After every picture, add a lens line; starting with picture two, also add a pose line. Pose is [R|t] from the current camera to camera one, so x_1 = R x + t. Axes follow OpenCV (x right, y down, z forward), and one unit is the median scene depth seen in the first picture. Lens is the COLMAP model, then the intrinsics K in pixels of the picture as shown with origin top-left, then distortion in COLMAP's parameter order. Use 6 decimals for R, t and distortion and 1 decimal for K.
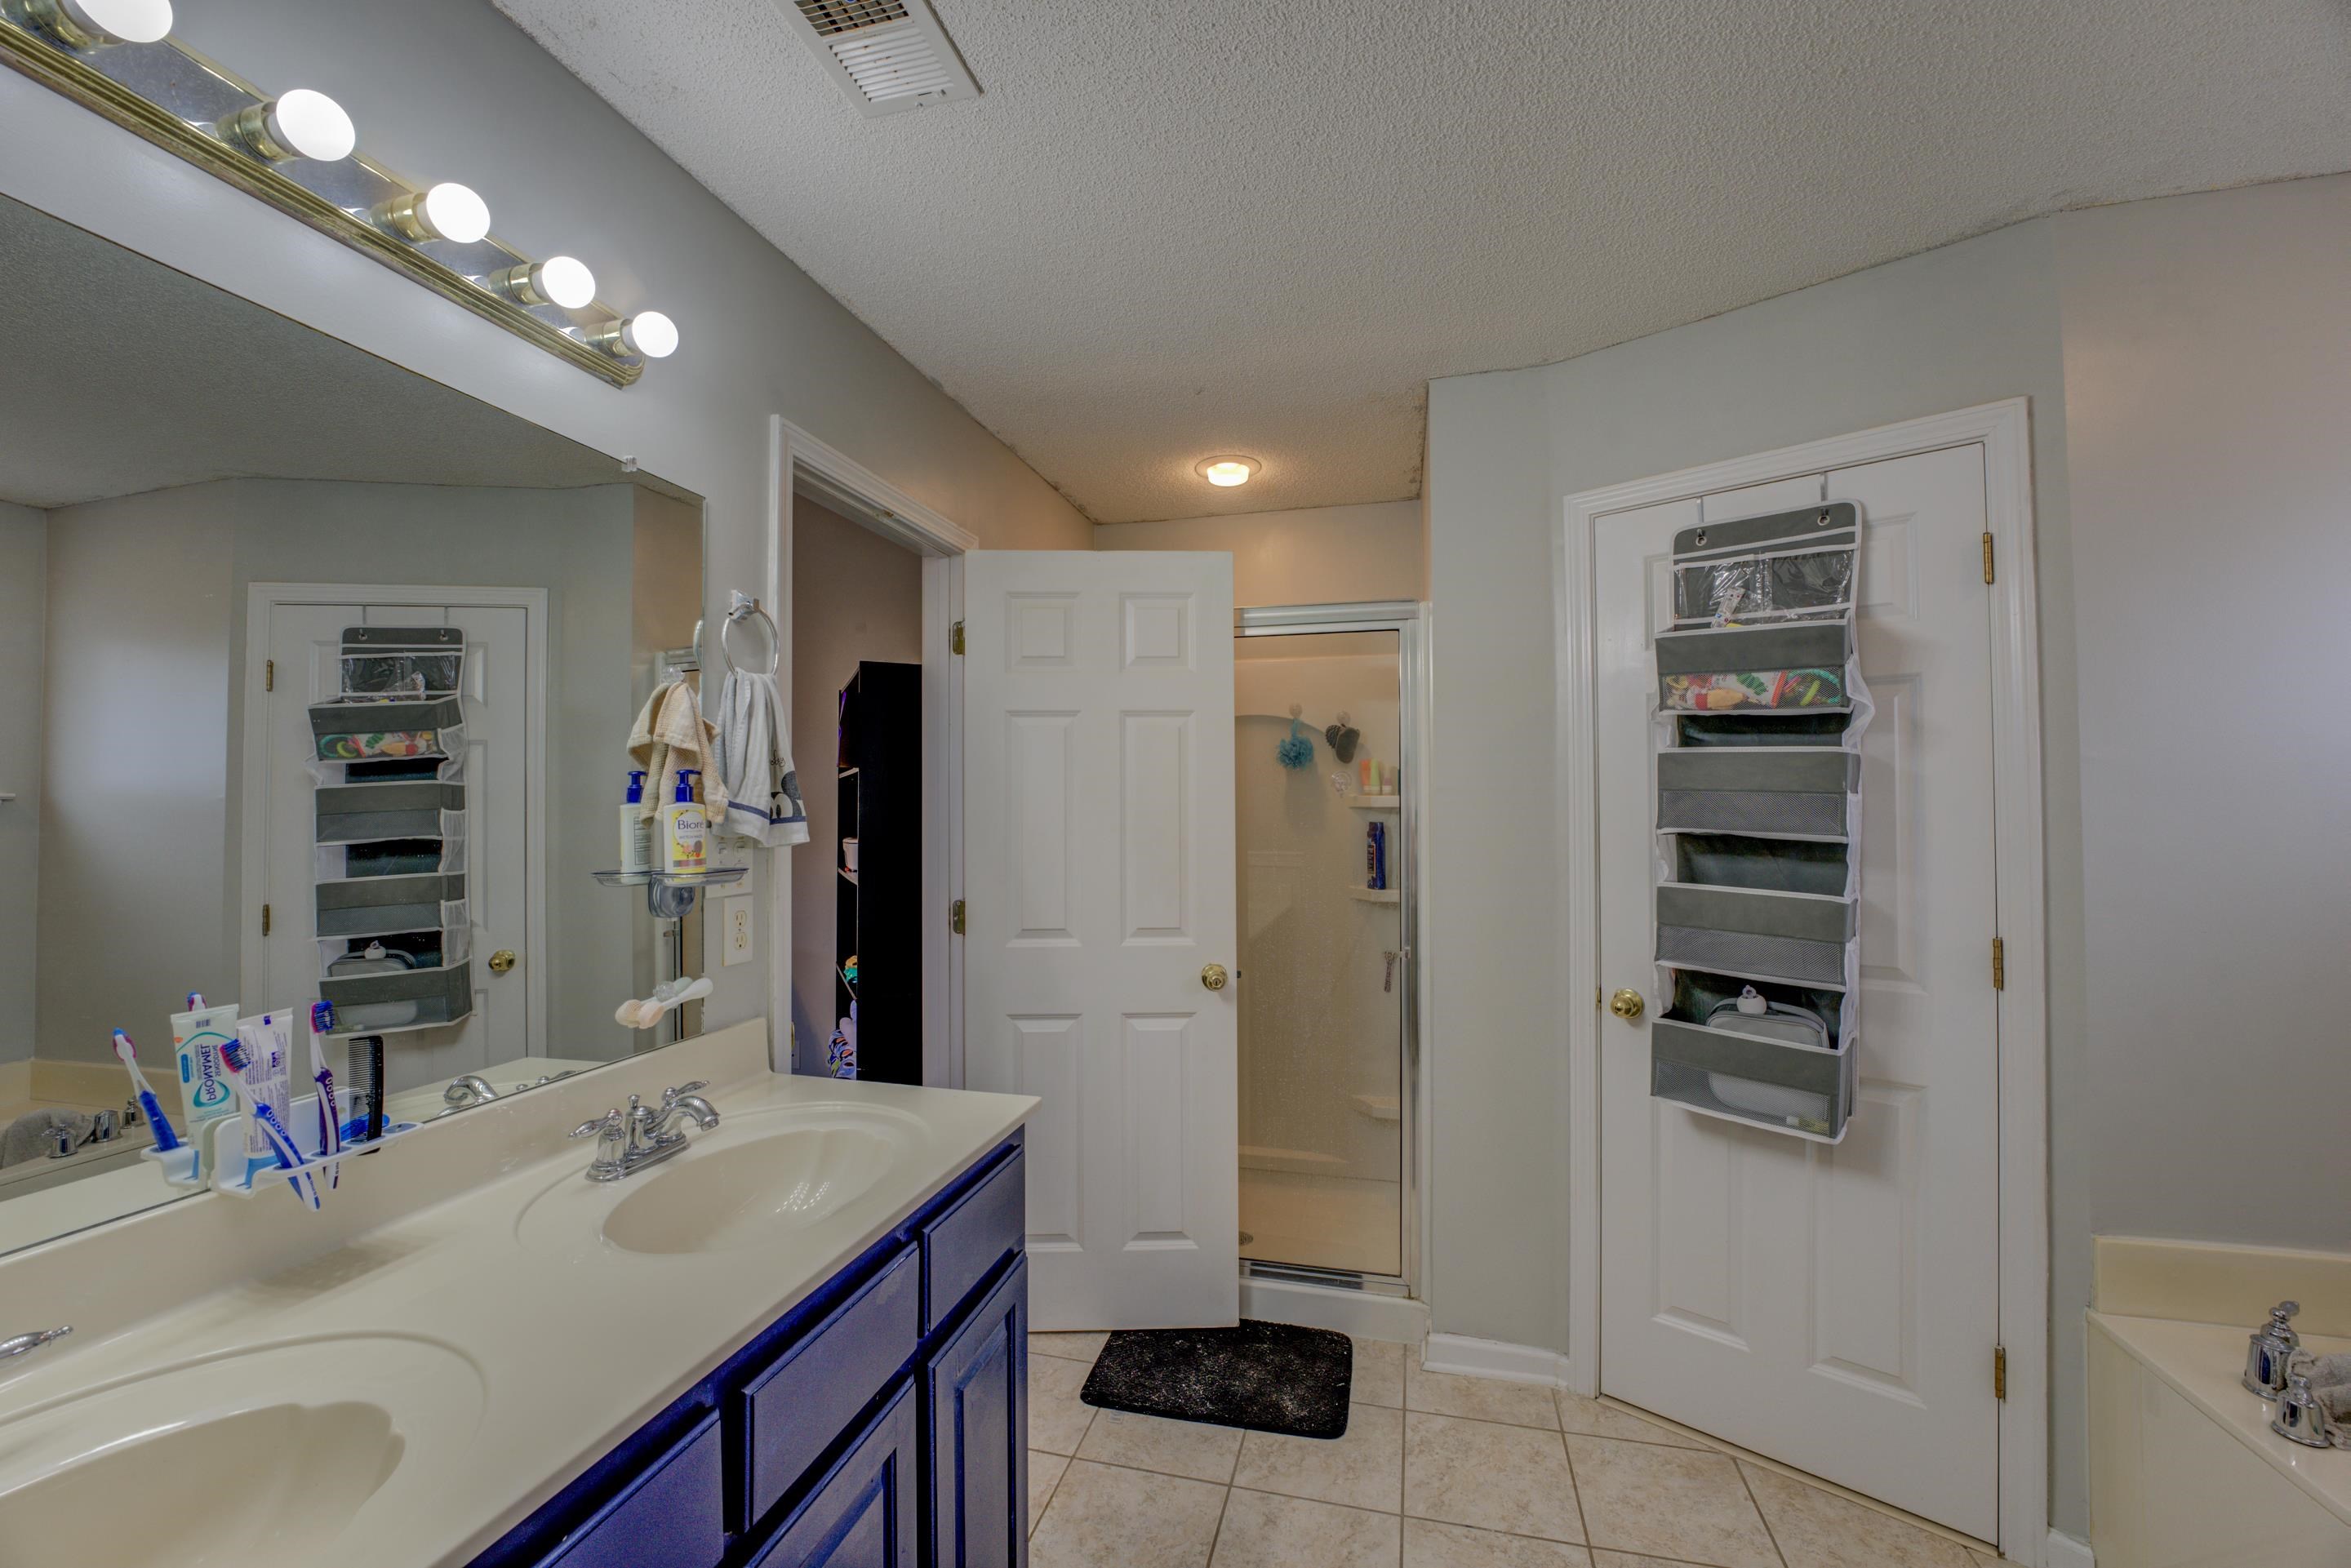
lens RADIAL K [[940.5, 0, 1171.4], [0, 940.5, 784.5], [0, 0, 1]] dist [-0.022860, 0.000146]
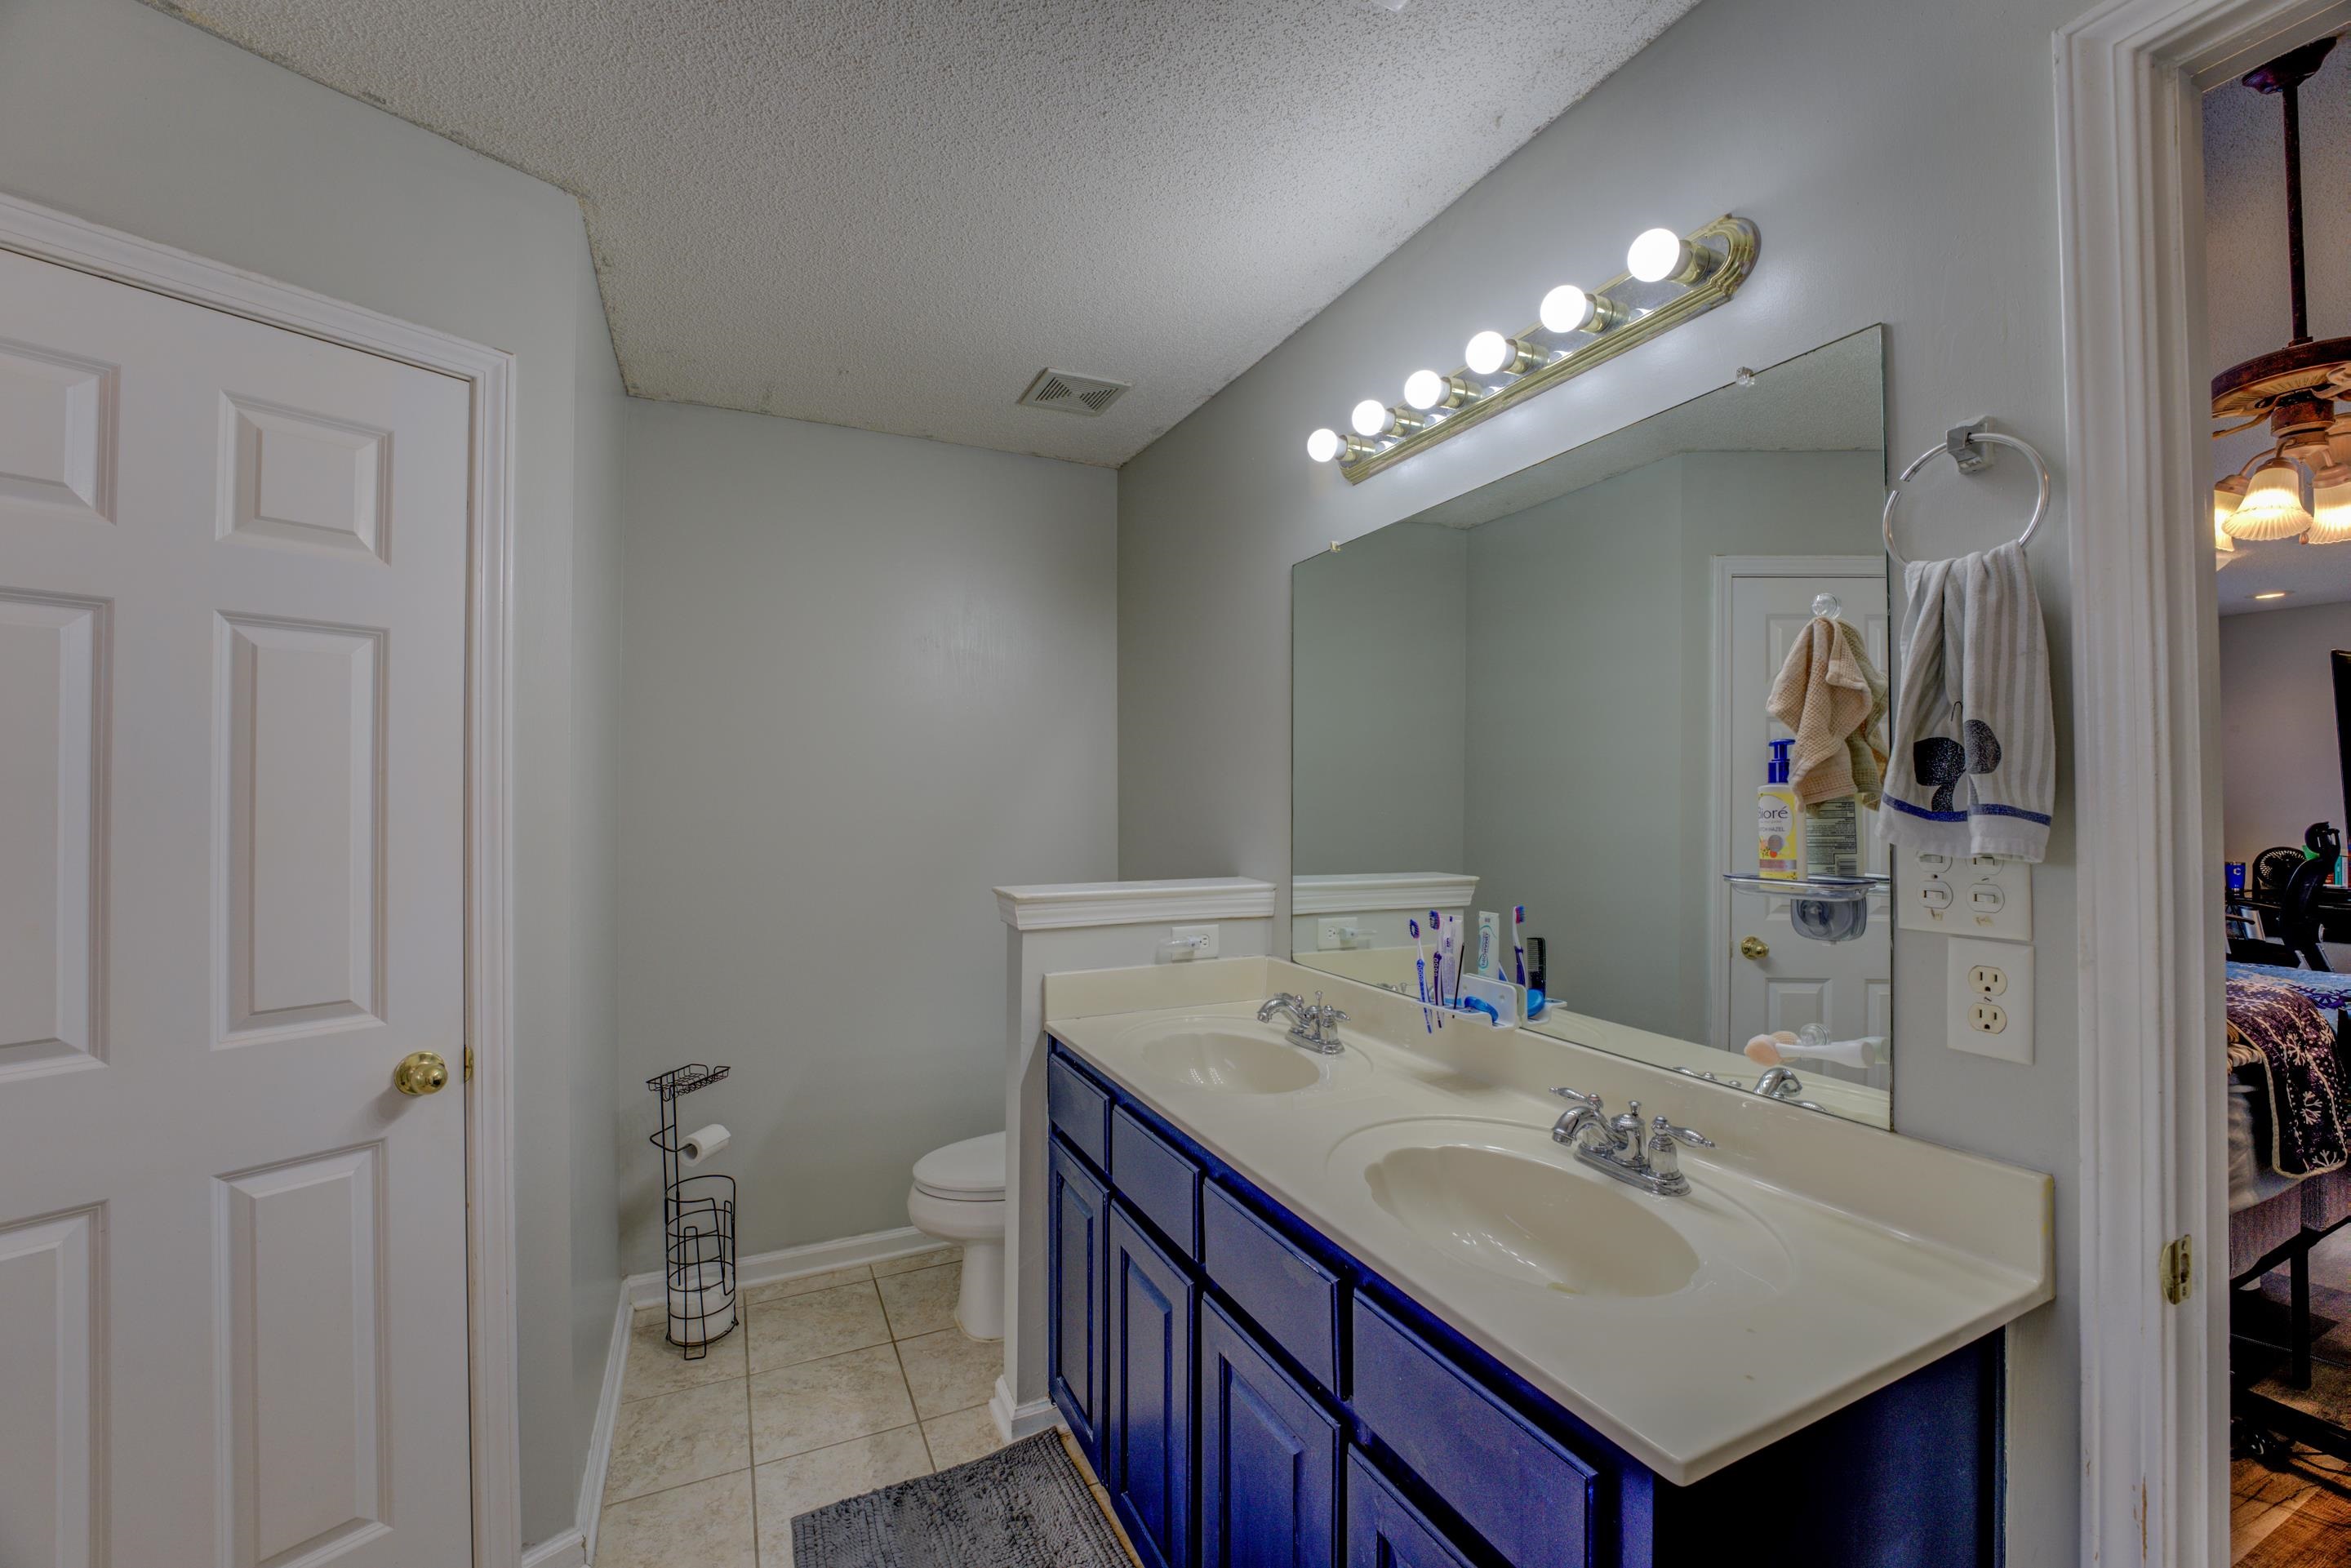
lens RADIAL K [[940.5, 0, 1171.4], [0, 940.5, 784.5], [0, 0, 1]] dist [-0.022860, 0.000146]
pose [[-0.784340, -0.002190, -0.620327, 0.323256], [0.022919, 0.999209, -0.032507, 0.036429], [0.619907, -0.039714, -0.783669, 1.312226]]
